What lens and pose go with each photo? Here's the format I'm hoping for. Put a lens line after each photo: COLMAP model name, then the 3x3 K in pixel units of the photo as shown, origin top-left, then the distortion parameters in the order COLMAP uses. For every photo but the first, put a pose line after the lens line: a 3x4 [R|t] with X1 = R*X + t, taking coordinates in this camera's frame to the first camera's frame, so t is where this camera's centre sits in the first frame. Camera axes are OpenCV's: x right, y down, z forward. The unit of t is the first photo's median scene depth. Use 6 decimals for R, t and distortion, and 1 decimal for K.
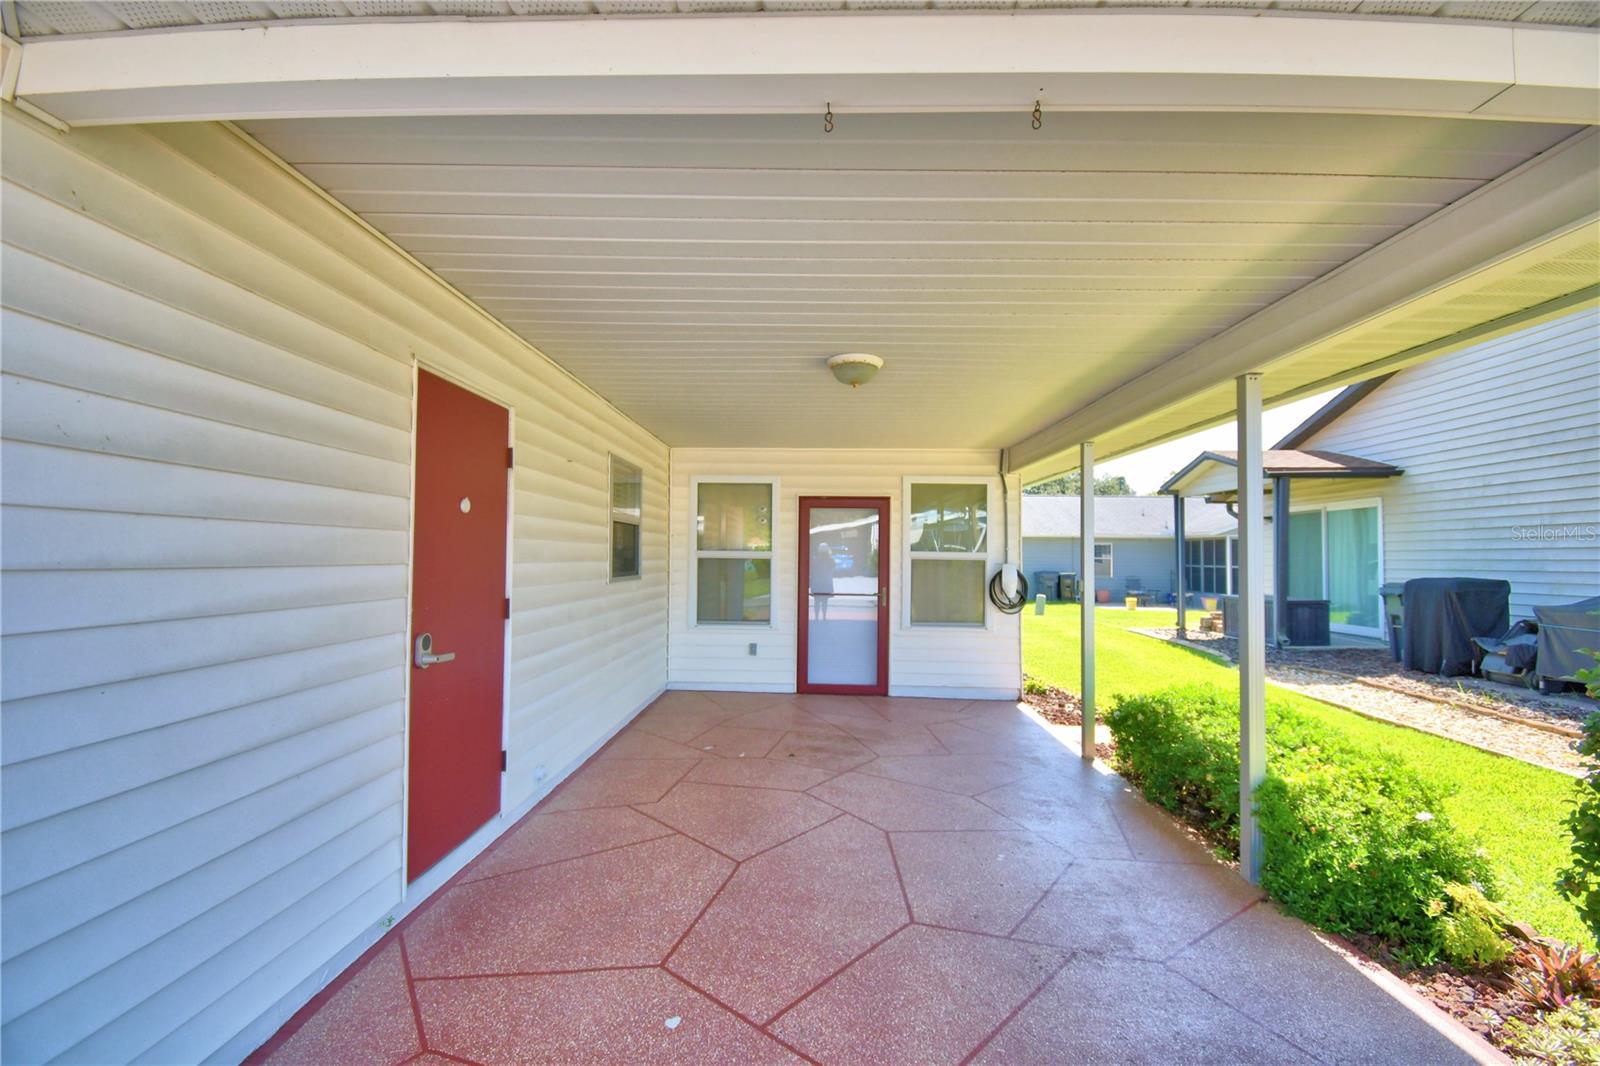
lens RADIAL K [[699.8, 0, 805.3], [0, 699.8, 539.8], [0, 0, 1]] dist [-0.002246, -0.000531]
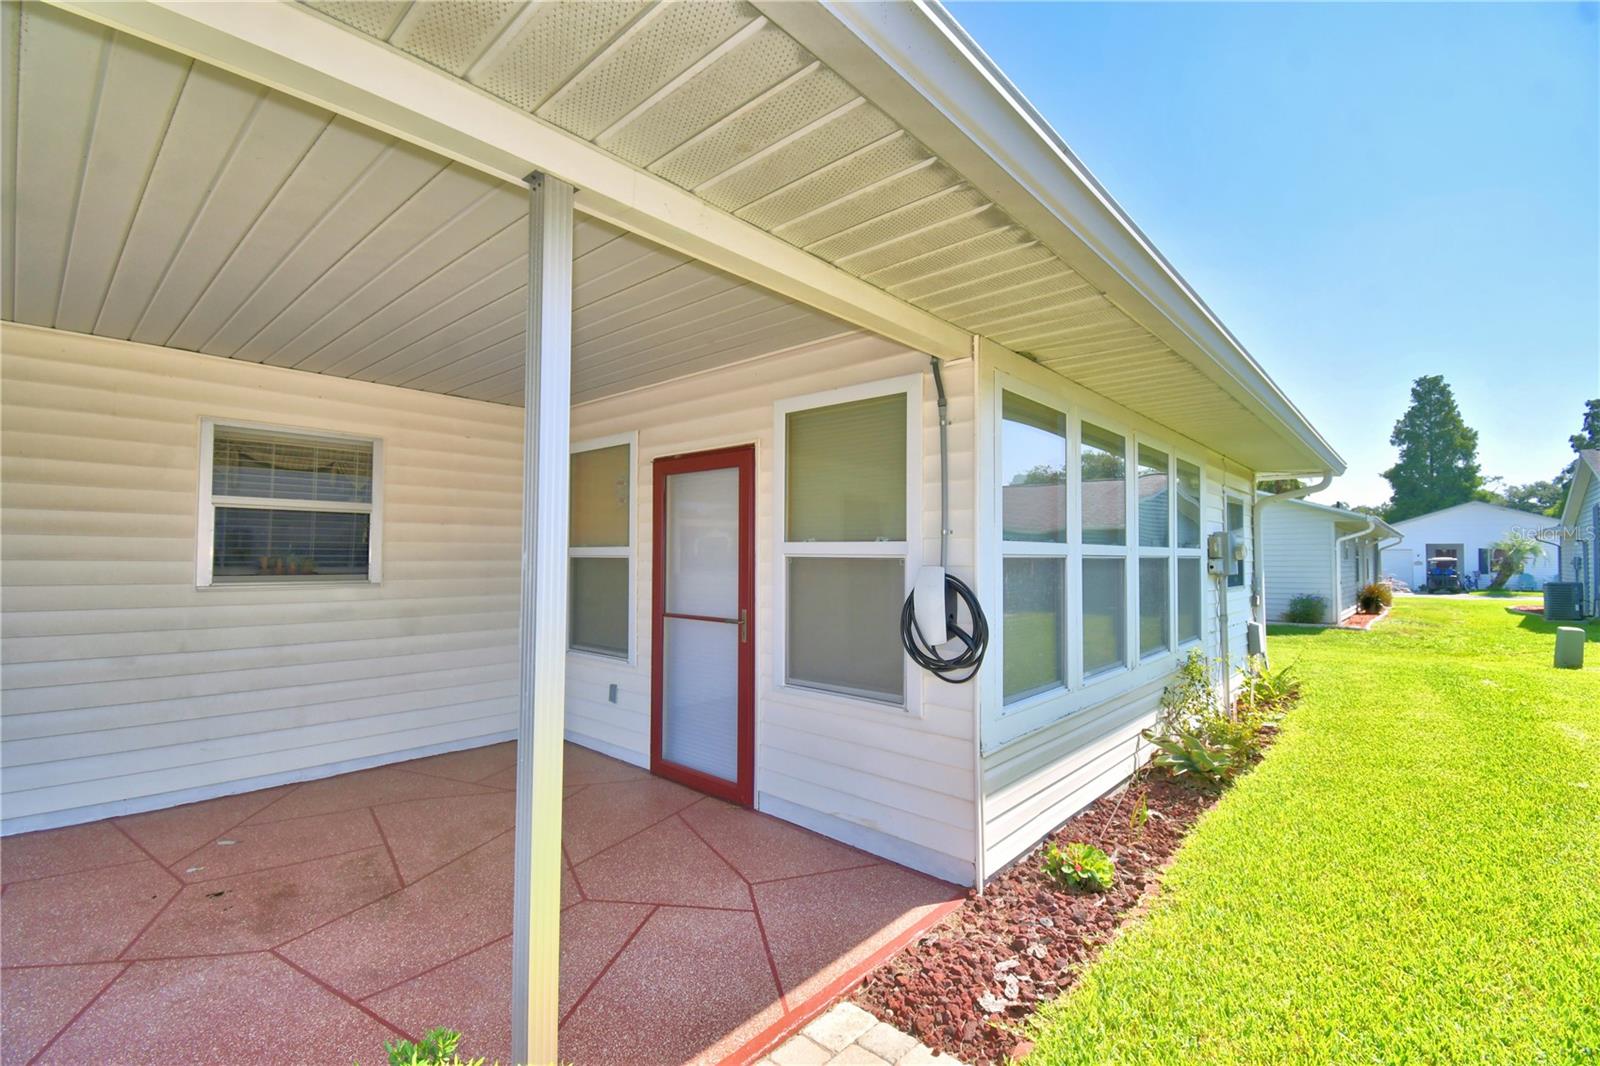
lens RADIAL K [[699.8, 0, 805.3], [0, 699.8, 539.8], [0, 0, 1]] dist [-0.002246, -0.000531]
pose [[0.753671, -0.021160, -0.656911, 0.507275], [0.015088, 0.999775, -0.014895, 0.022180], [0.657079, 0.001314, 0.753821, 0.615010]]
